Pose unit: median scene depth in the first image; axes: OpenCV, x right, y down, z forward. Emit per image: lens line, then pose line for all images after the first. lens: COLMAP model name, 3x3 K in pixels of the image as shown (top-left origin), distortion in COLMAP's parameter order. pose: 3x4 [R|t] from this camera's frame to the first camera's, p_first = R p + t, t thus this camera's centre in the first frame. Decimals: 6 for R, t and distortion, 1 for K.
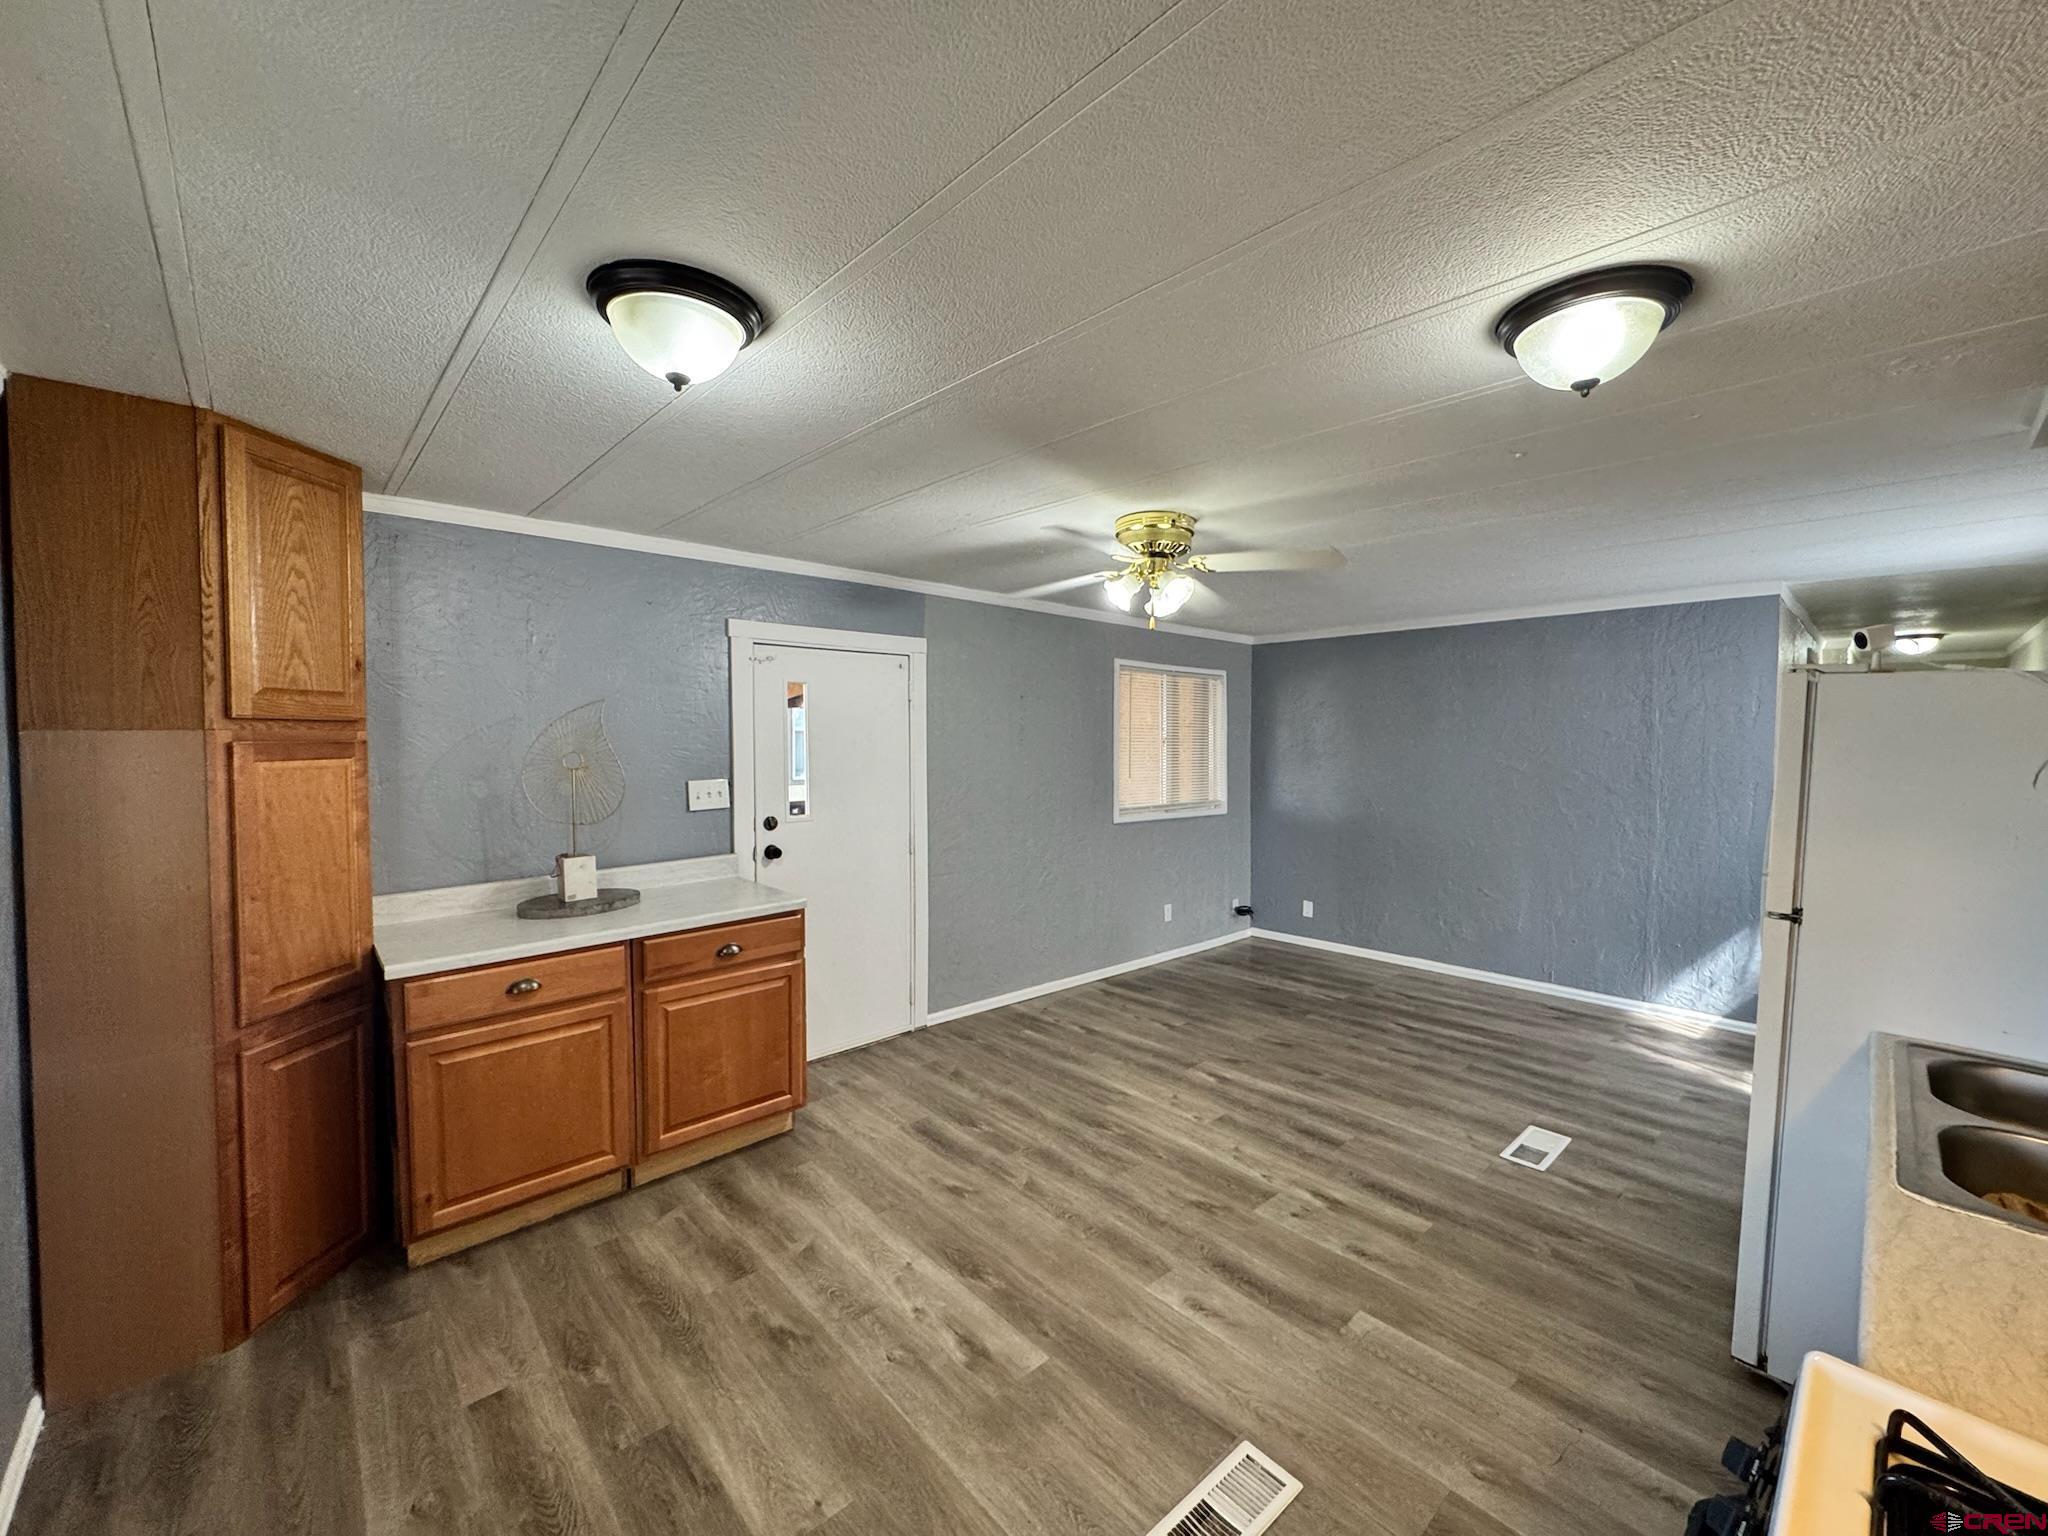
lens RADIAL K [[817.4, 0, 1023.1], [0, 817.4, 760.2], [0, 0, 1]] dist [-0.002224, 0.000190]
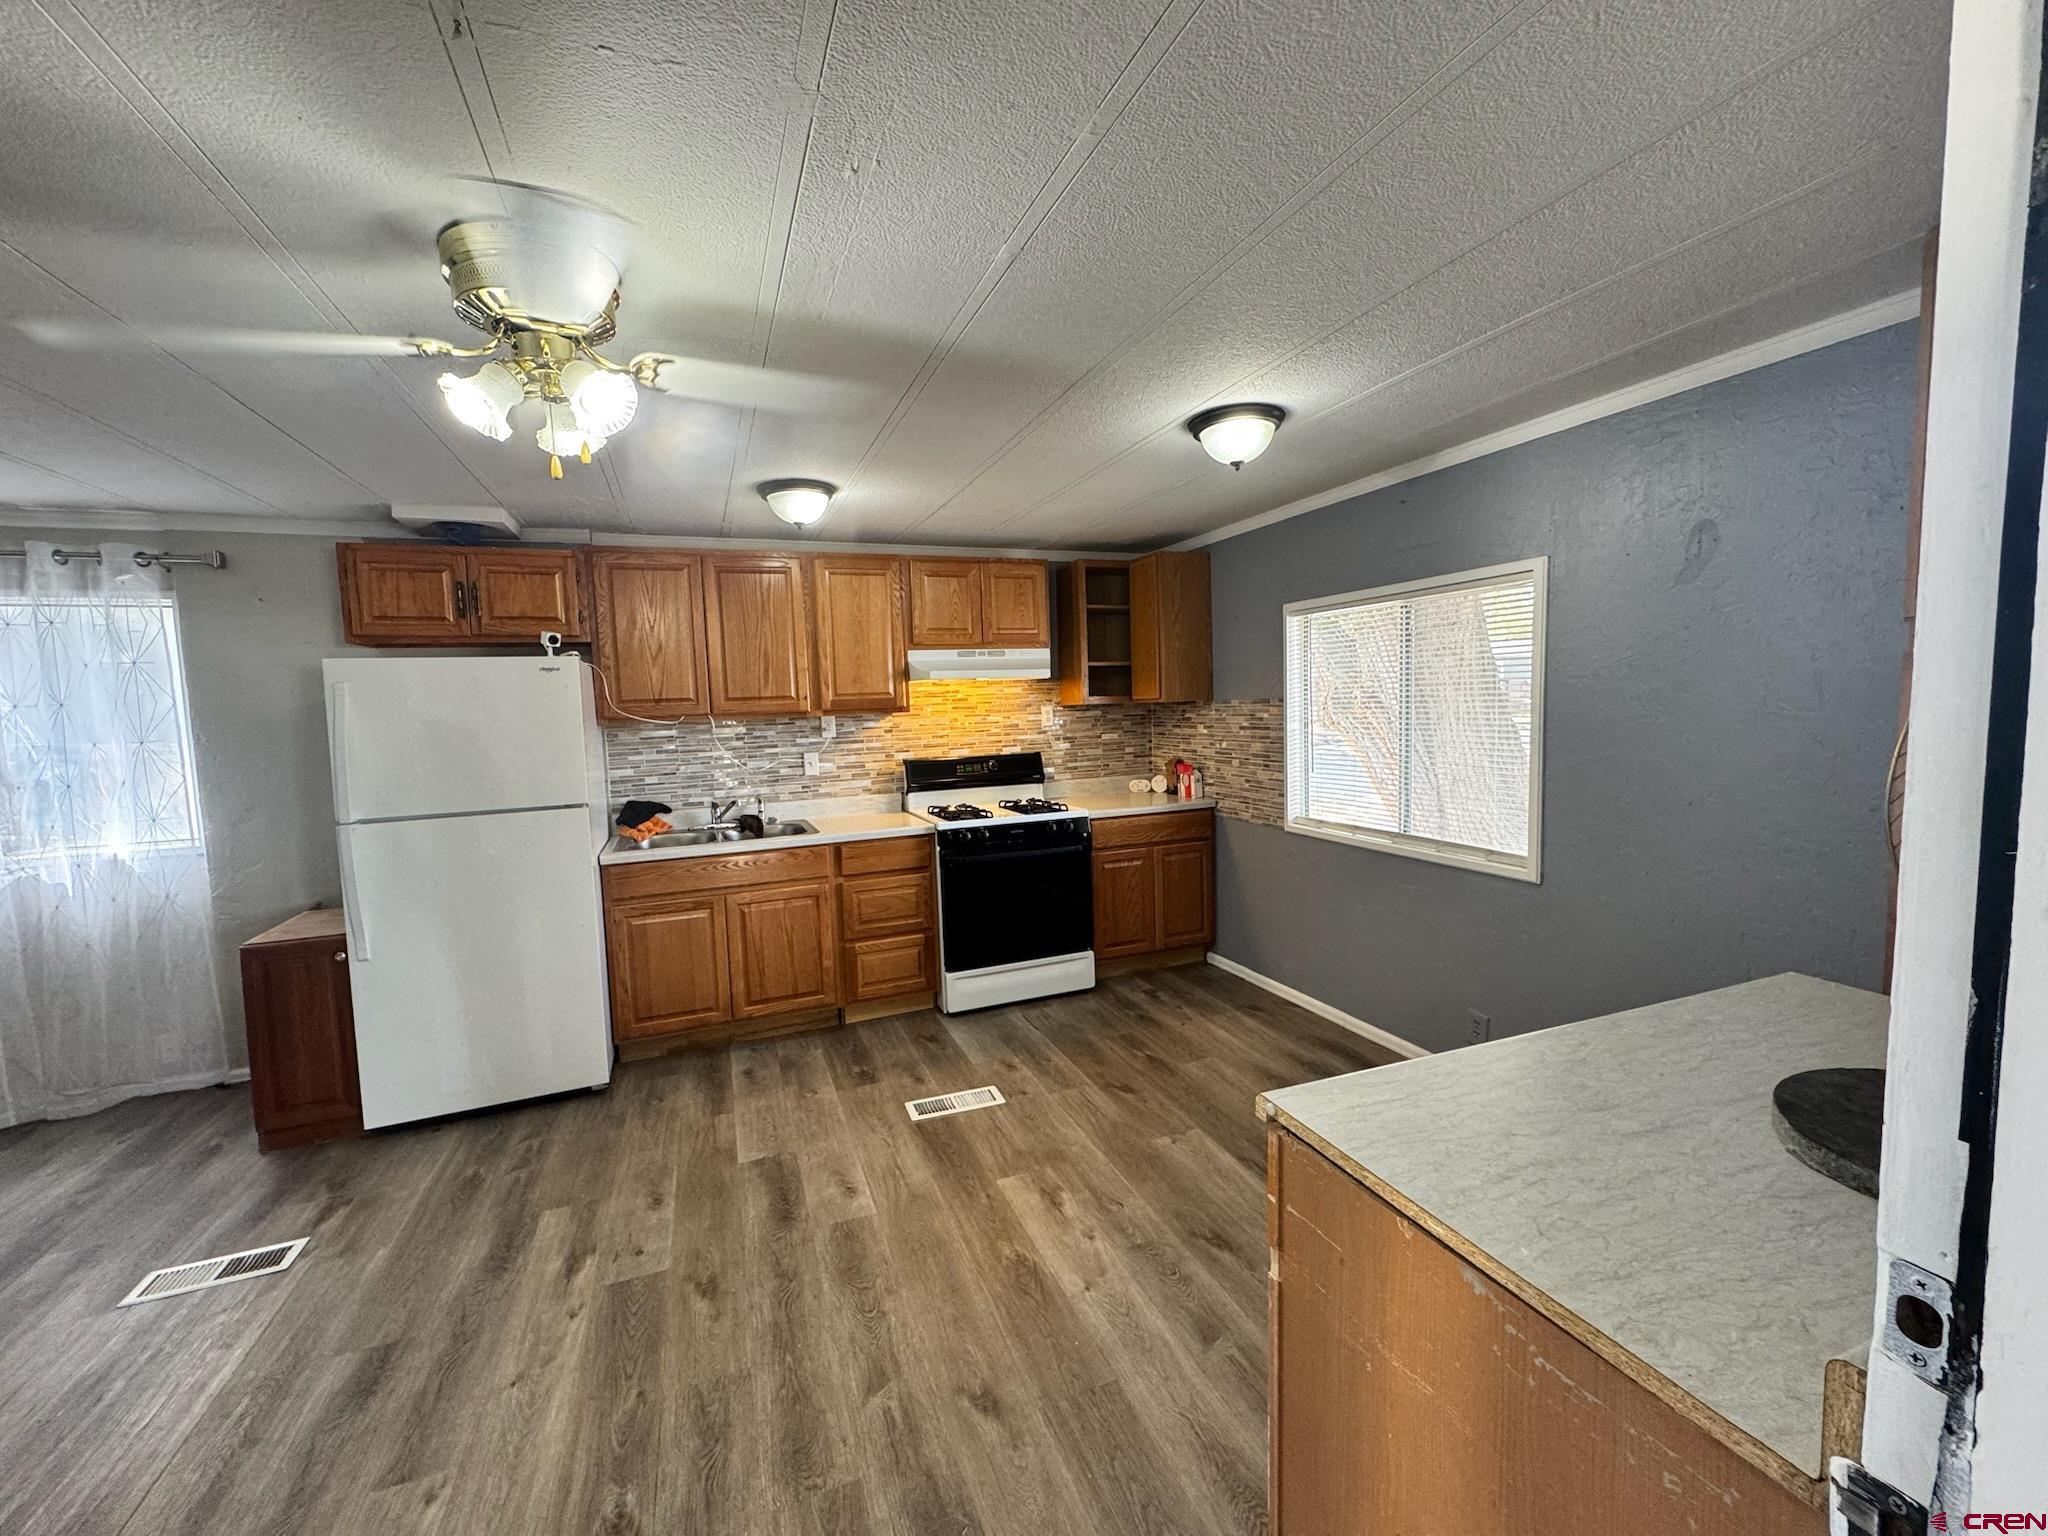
lens RADIAL K [[819.2, 0, 1023.6], [0, 819.2, 760.5], [0, 0, 1]] dist [-0.003213, -0.000305]
pose [[-0.934334, -0.000928, 0.356397, -0.268890], [0.040984, 0.993083, 0.110030, -0.024377], [-0.354034, 0.117411, -0.927833, 1.232222]]
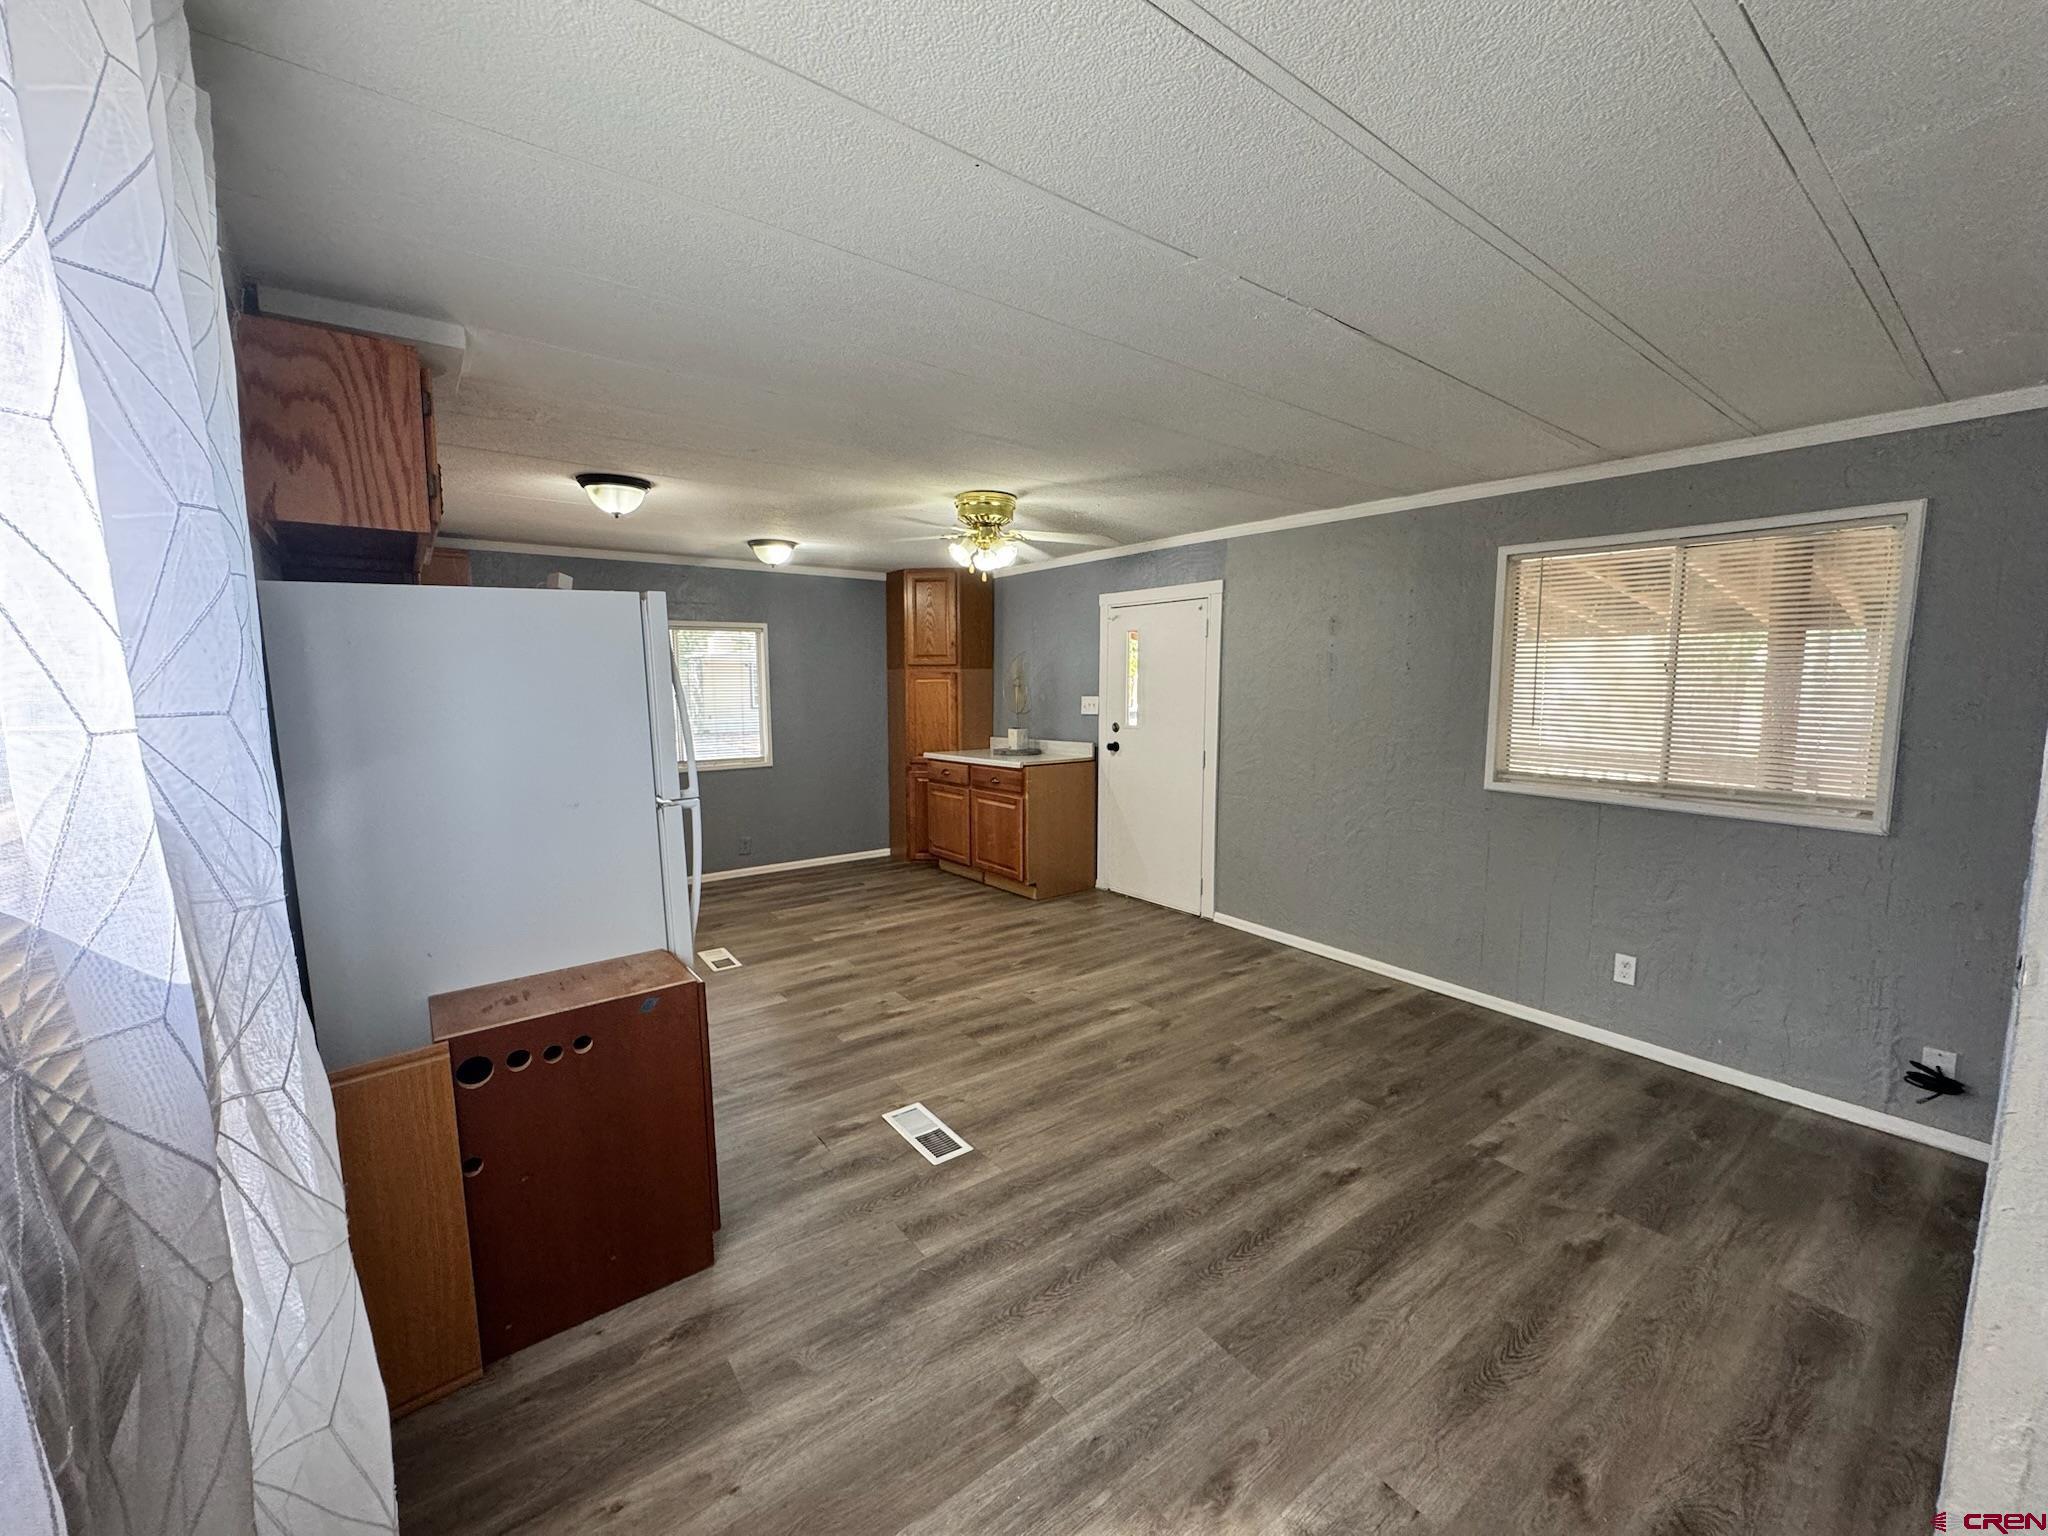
lens RADIAL K [[814.1, 0, 1026.7], [0, 814.1, 767.7], [0, 0, 1]] dist [-0.000540, 0.000061]
pose [[-0.093142, 0.104181, -0.990187, 1.292940], [-0.029808, 0.993773, 0.107362, -0.005510], [0.995207, 0.039515, -0.089456, 1.052868]]
